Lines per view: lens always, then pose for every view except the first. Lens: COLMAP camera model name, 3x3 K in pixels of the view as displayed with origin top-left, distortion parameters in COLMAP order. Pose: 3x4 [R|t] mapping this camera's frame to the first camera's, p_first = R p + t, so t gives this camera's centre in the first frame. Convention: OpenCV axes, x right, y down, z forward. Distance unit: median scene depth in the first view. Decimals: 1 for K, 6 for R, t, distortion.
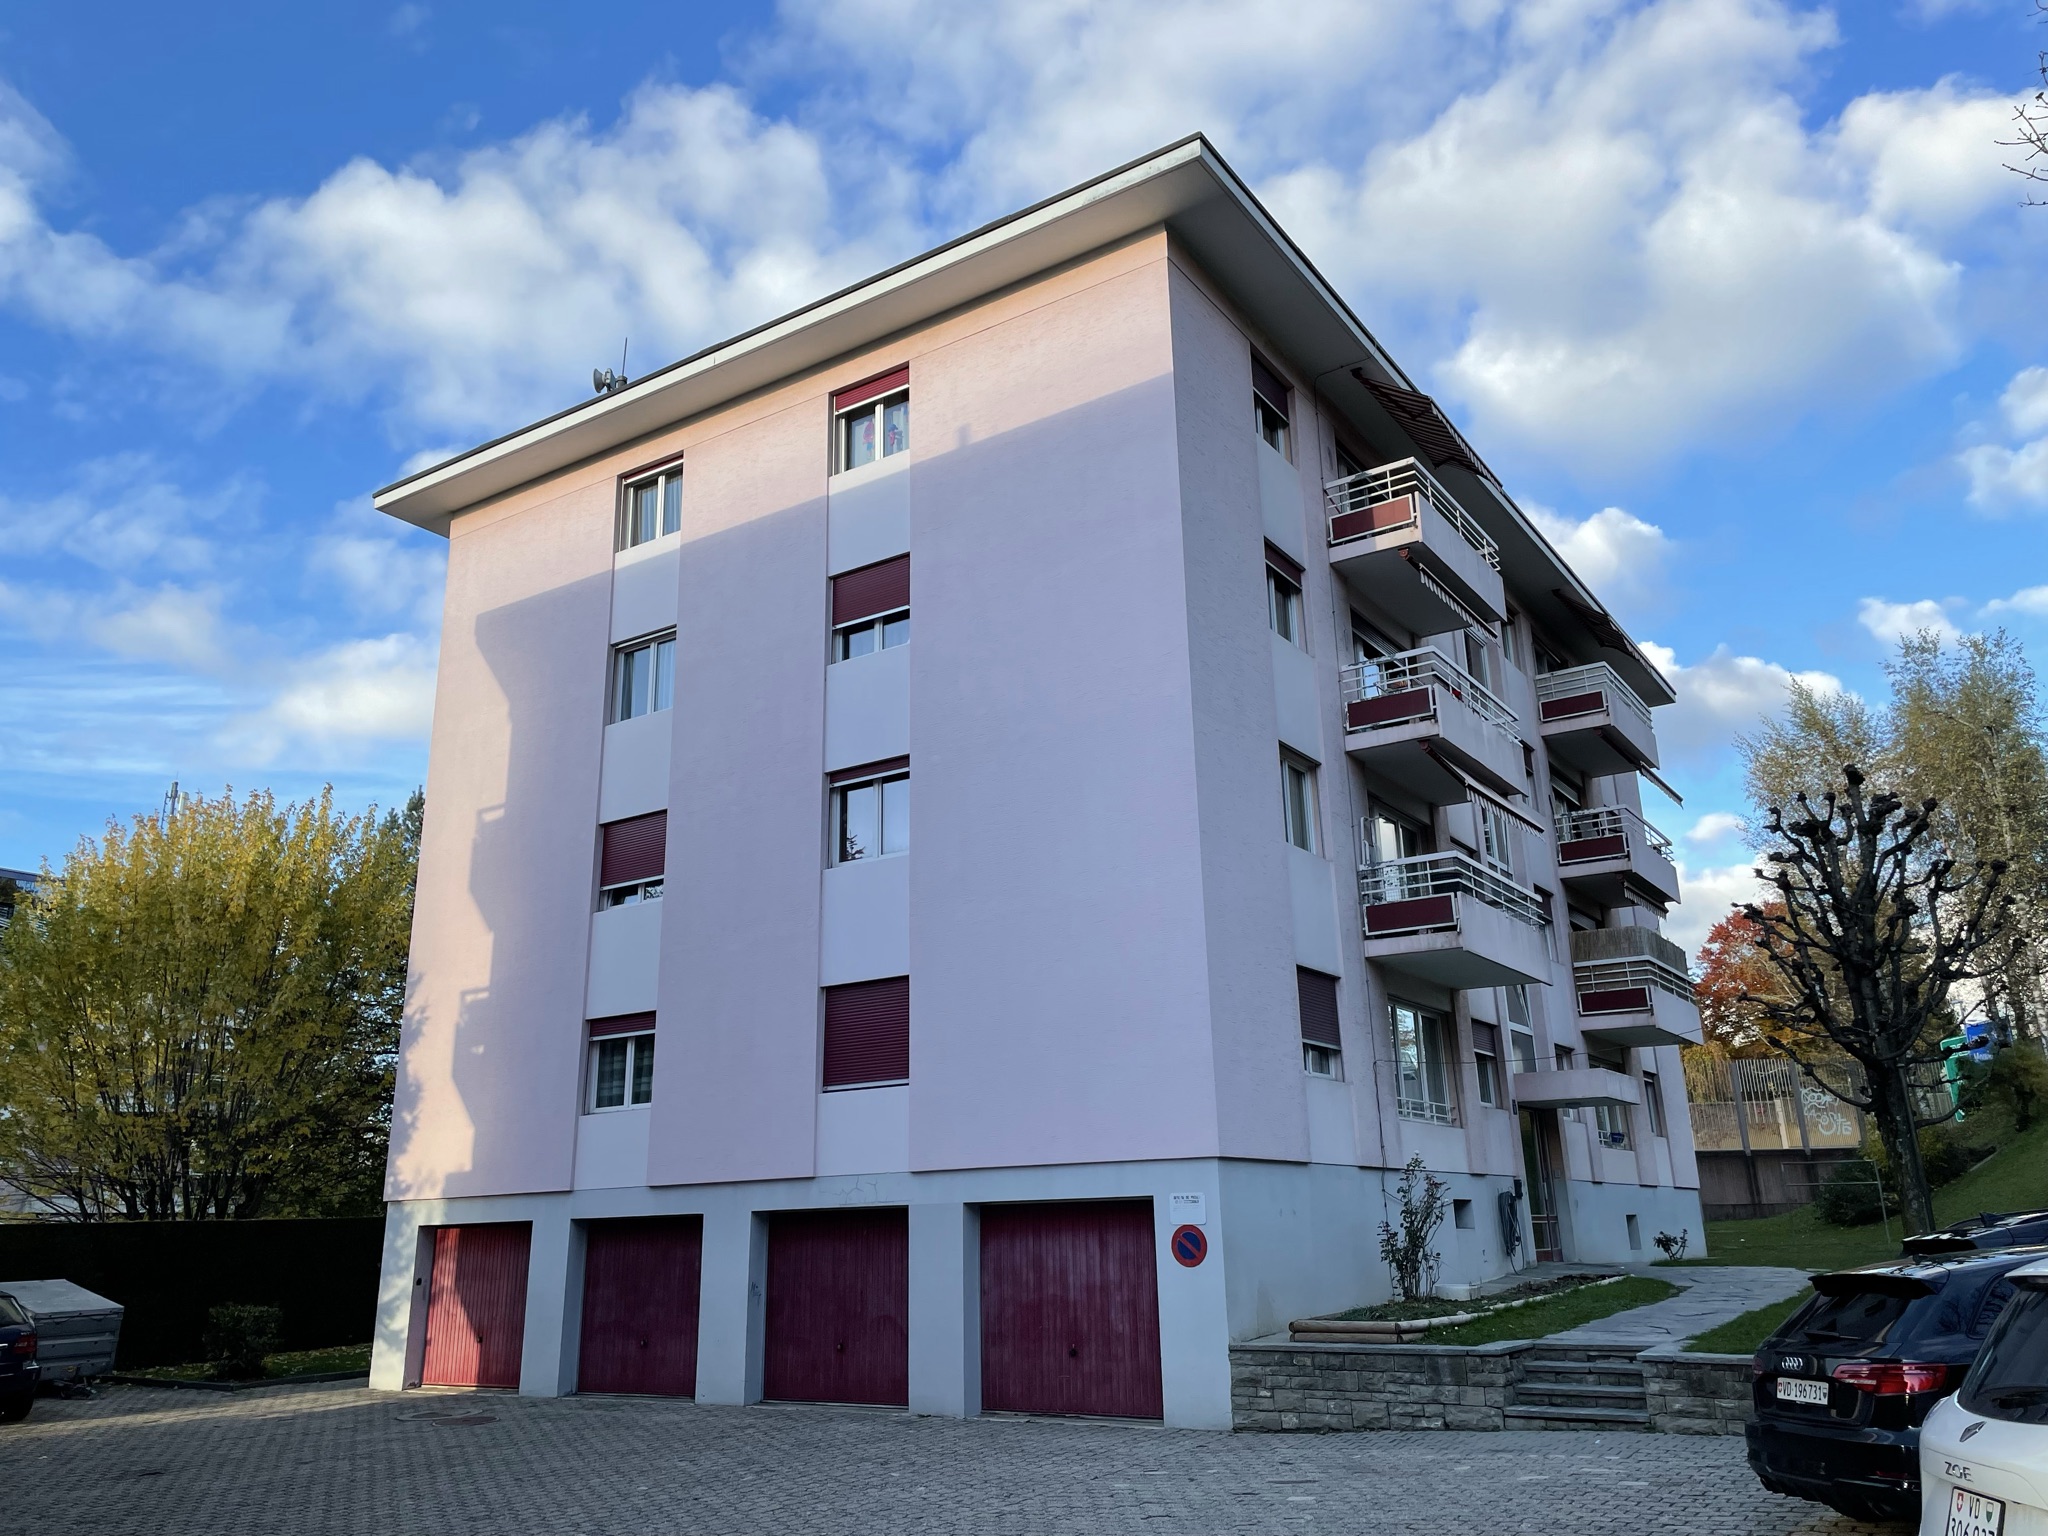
lens RADIAL K [[1549.2, 0, 1022.0], [0, 1549.2, 761.2], [0, 0, 1]] dist [0.066230, -0.044794]
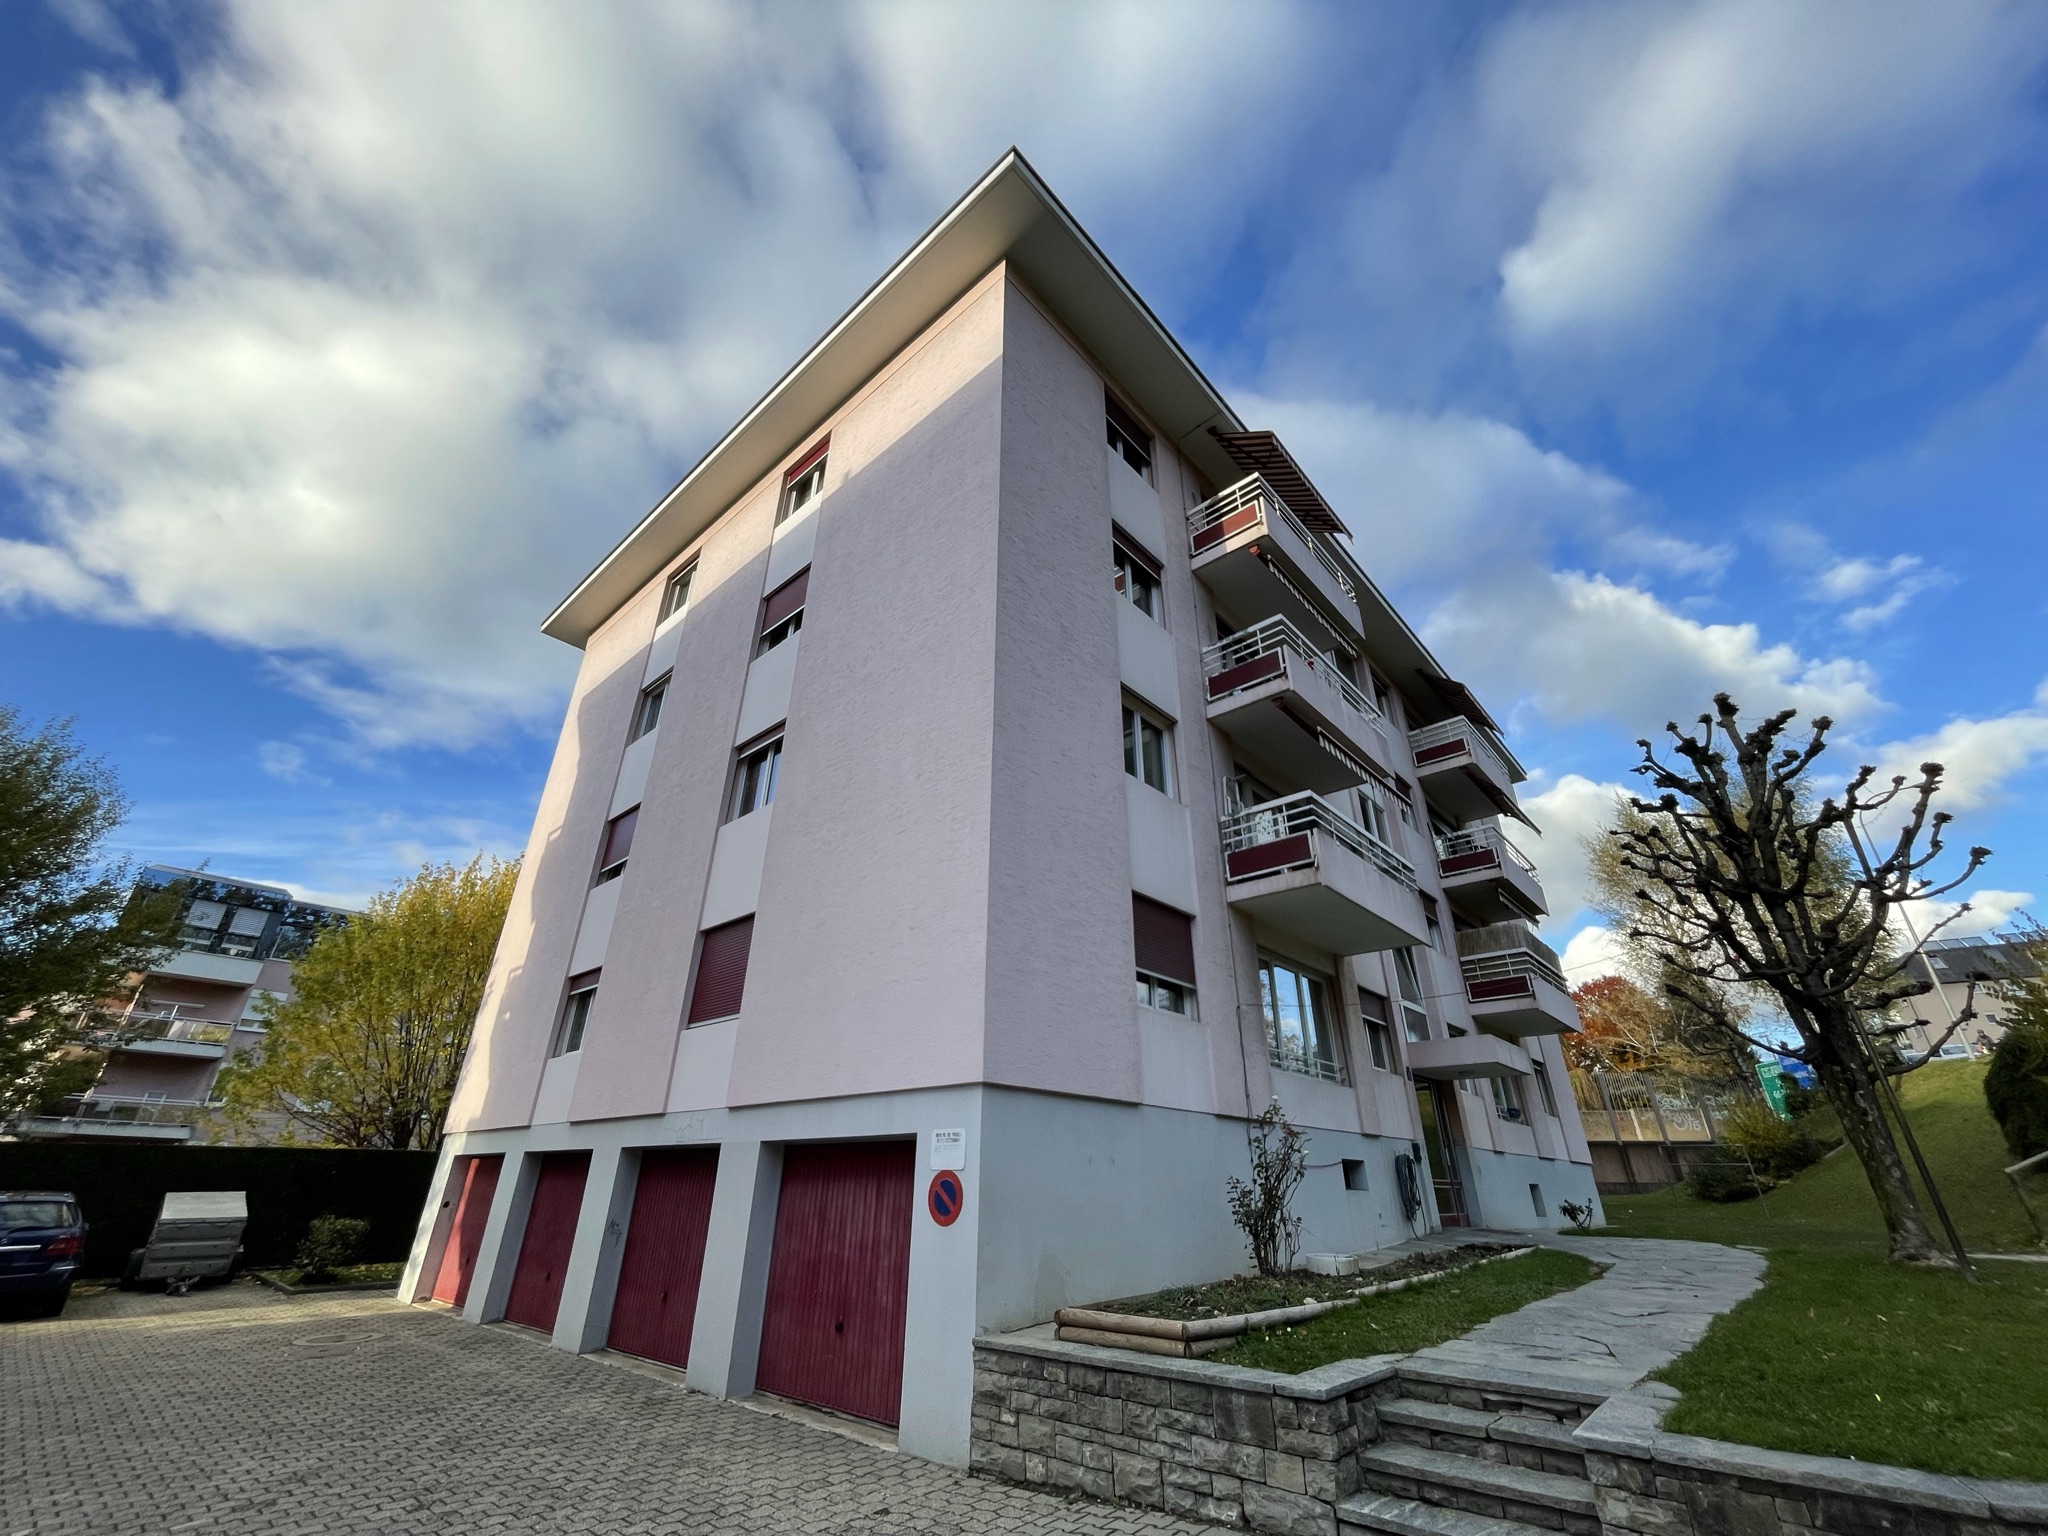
lens RADIAL K [[830.9, 0, 1019.9], [0, 830.9, 782.6], [0, 0, 1]] dist [-0.001444, 0.001675]
pose [[0.988344, -0.037303, -0.147593, 0.172746], [0.012795, 0.986438, -0.163637, 0.137677], [0.151695, 0.159842, 0.975417, 0.447587]]
